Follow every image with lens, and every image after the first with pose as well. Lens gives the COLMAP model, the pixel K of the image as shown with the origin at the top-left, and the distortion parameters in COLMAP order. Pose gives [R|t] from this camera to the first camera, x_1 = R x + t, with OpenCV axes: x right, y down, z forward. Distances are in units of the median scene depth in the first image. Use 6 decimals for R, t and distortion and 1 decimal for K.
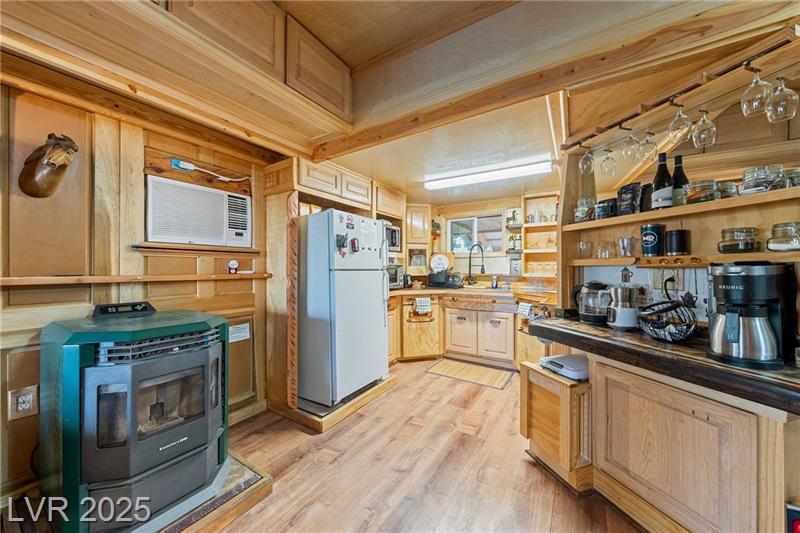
lens RADIAL K [[278.7, 0, 401.3], [0, 278.7, 267.8], [0, 0, 1]] dist [0.001947, 0.000139]
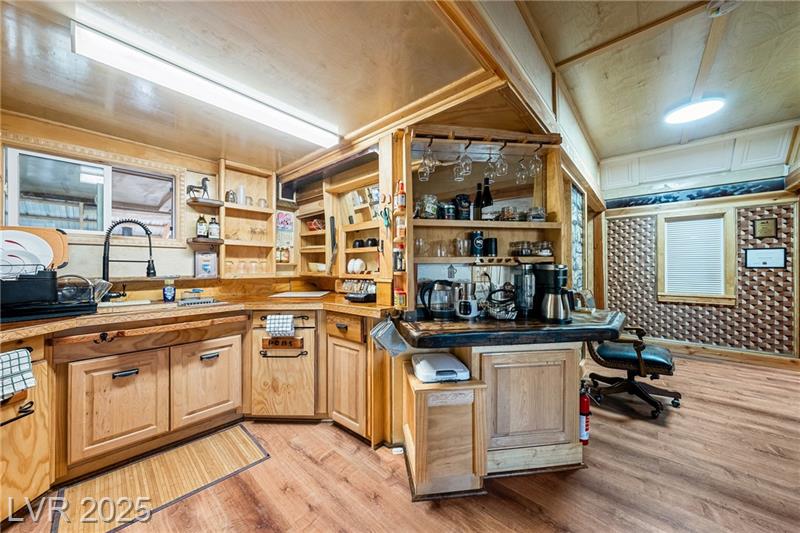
lens RADIAL K [[278.7, 0, 401.3], [0, 278.7, 267.8], [0, 0, 1]] dist [0.001947, 0.000139]
pose [[0.166658, 0.000486, 0.986015, -0.179035], [-0.000835, 1.000000, -0.000352, 0.004889], [-0.986014, -0.000765, 0.166658, 0.498123]]
